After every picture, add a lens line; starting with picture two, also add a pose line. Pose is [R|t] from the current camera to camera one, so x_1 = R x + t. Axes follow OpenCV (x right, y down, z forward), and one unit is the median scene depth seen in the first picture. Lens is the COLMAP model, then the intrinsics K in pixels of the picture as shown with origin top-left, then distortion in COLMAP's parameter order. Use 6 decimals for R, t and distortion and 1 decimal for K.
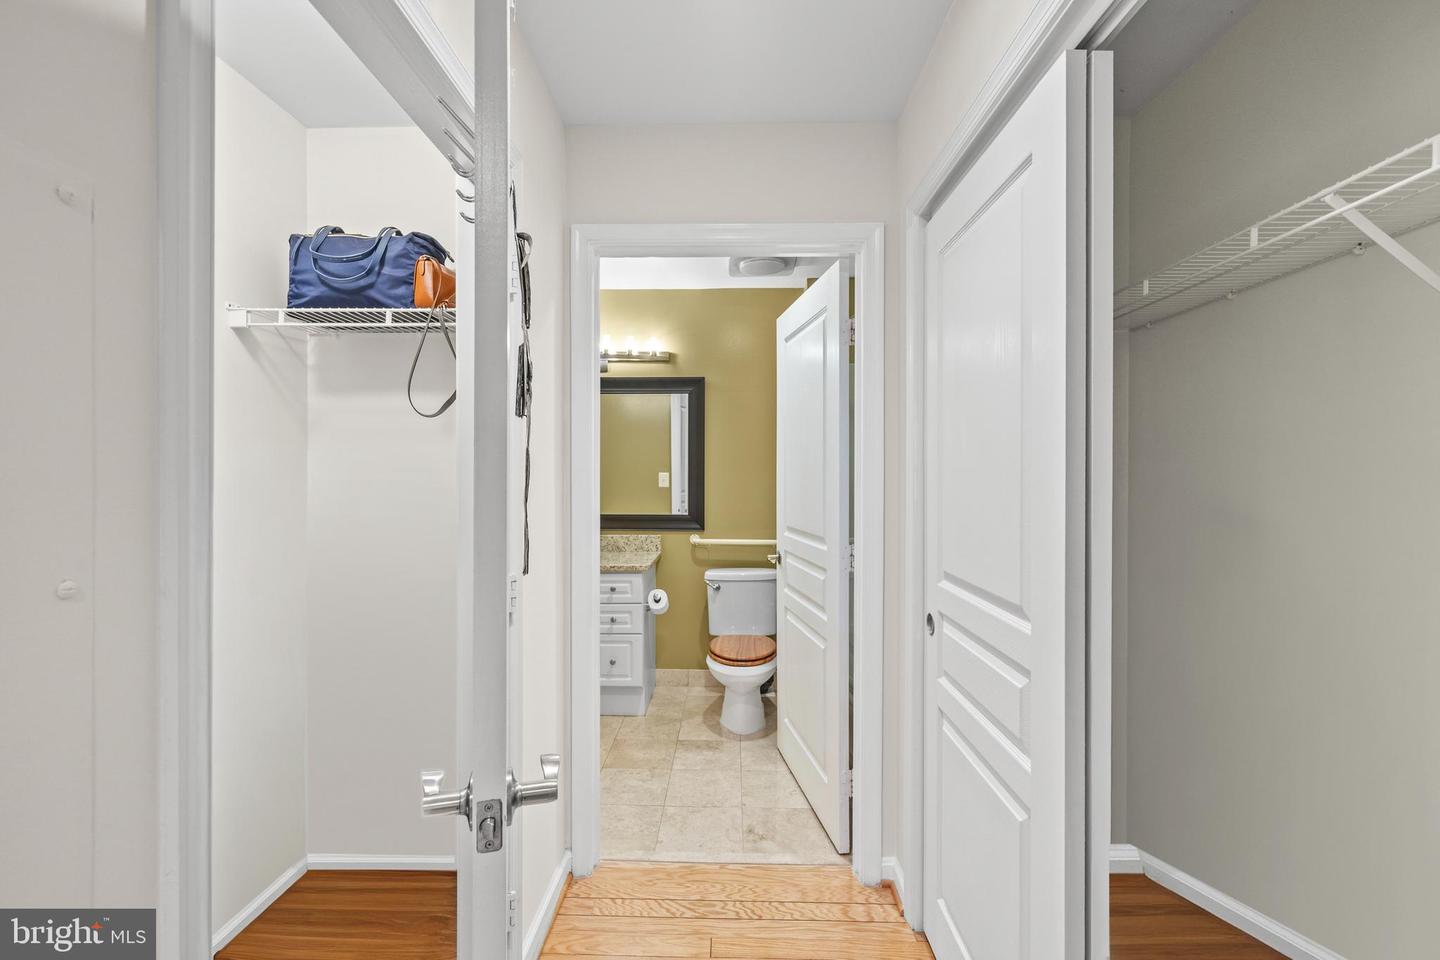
lens RADIAL K [[624.1, 0, 720.4], [0, 624.1, 472.9], [0, 0, 1]] dist [0.003925, 0.000096]
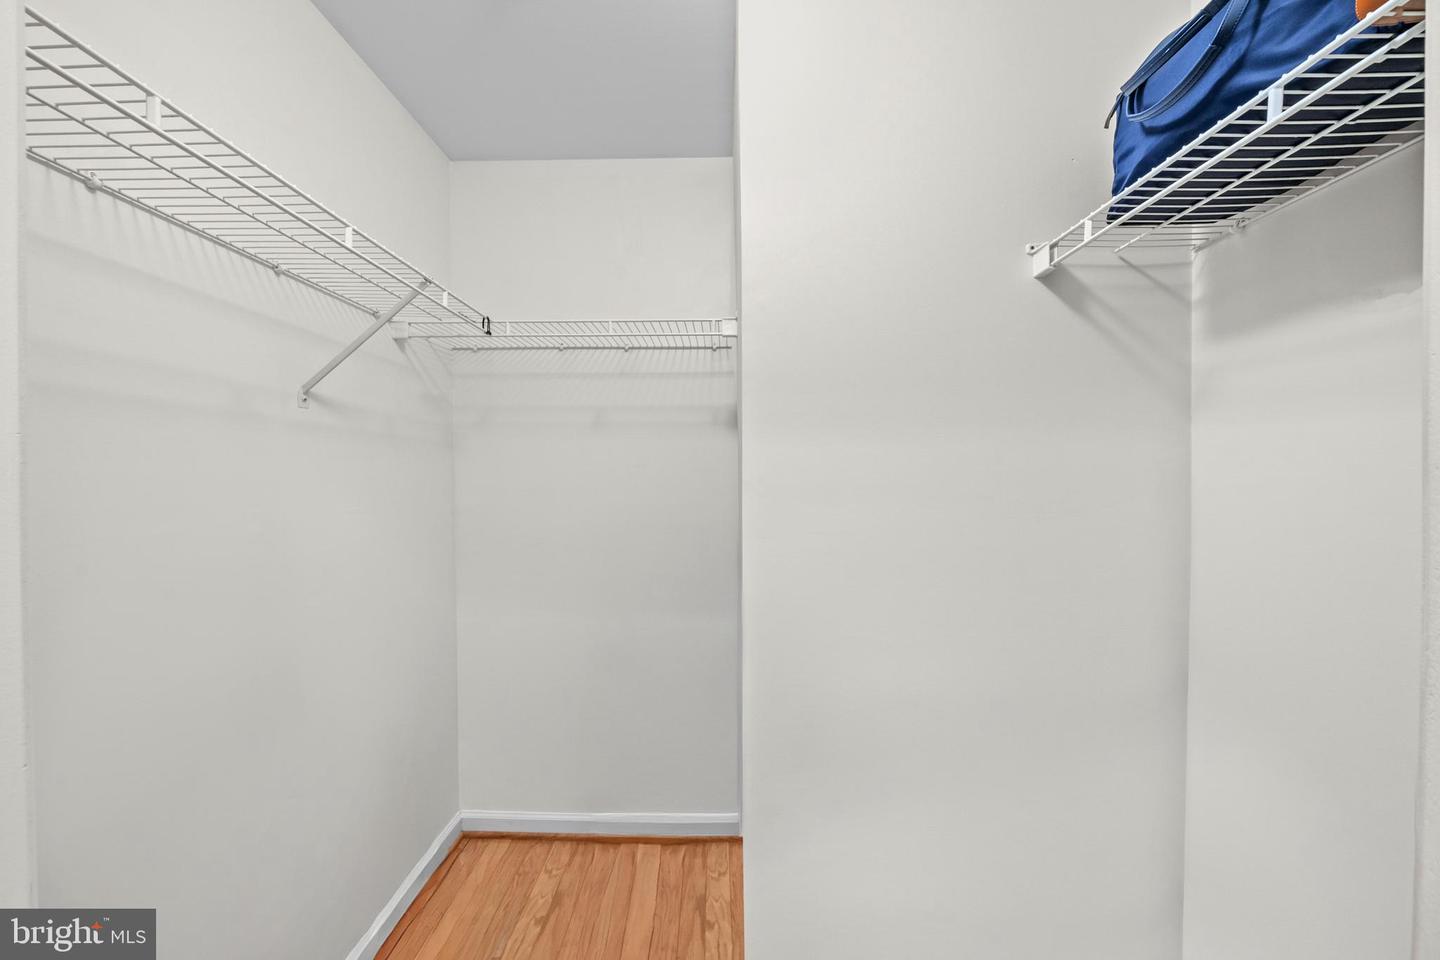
lens RADIAL K [[506.5, 0, 714.1], [0, 506.5, 471.5], [0, 0, 1]] dist [0.000180, 0.000092]
pose [[-0.001638, -0.005234, -0.999985, -0.168699], [-0.000004, 0.999986, -0.005234, -0.003900], [0.999999, -0.000005, -0.001638, 0.542678]]
